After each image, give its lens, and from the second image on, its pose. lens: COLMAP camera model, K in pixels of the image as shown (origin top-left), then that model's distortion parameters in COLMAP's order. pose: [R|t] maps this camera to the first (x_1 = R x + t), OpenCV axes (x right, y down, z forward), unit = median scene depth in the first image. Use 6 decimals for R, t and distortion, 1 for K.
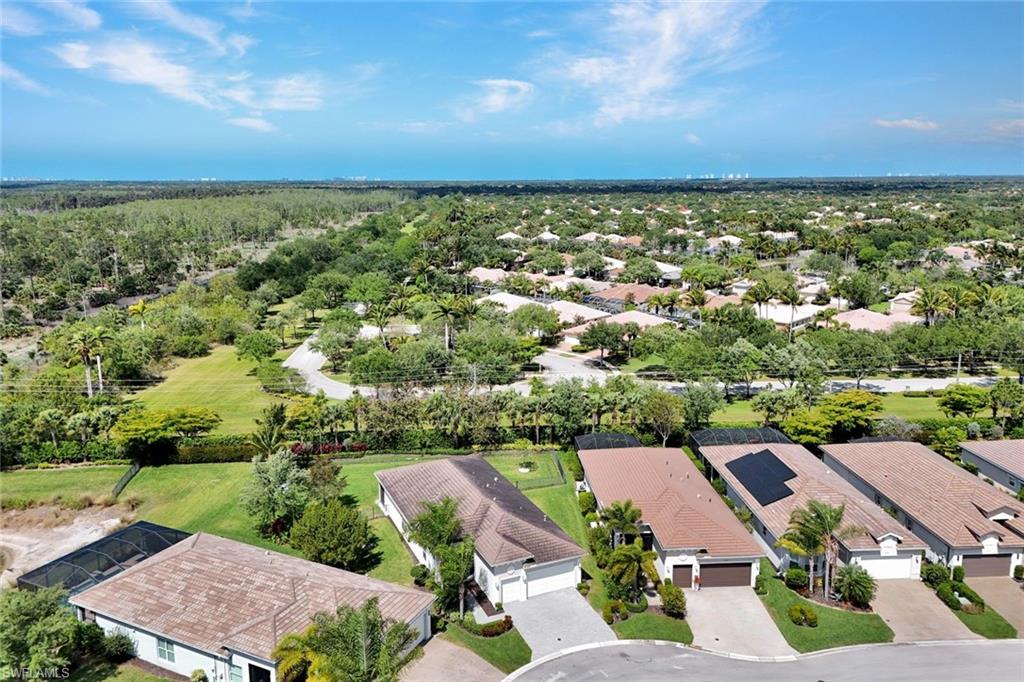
lens RADIAL K [[736.2, 0, 512.0], [0, 736.2, 341.0], [0, 0, 1]] dist [0.040205, -0.005244]
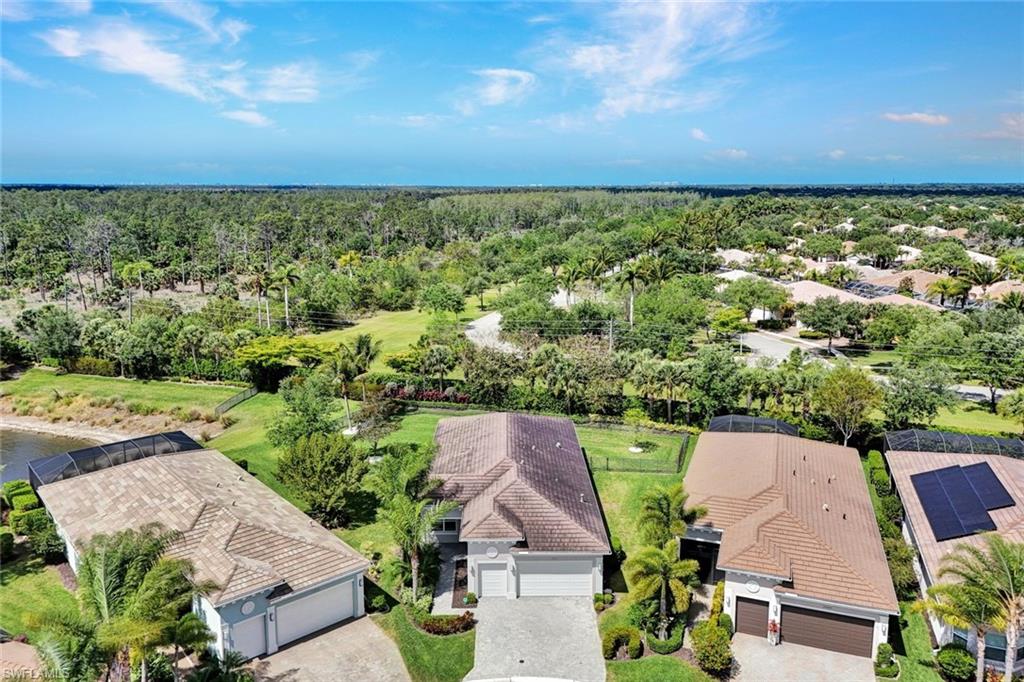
lens RADIAL K [[742.3, 0, 512.0], [0, 742.3, 341.0], [0, 0, 1]] dist [0.052298, -0.004186]
pose [[0.921913, 0.085490, -0.377845, 0.182644], [-0.086266, 0.996161, 0.014905, 0.060073], [0.377669, 0.018854, 0.925749, 0.214894]]
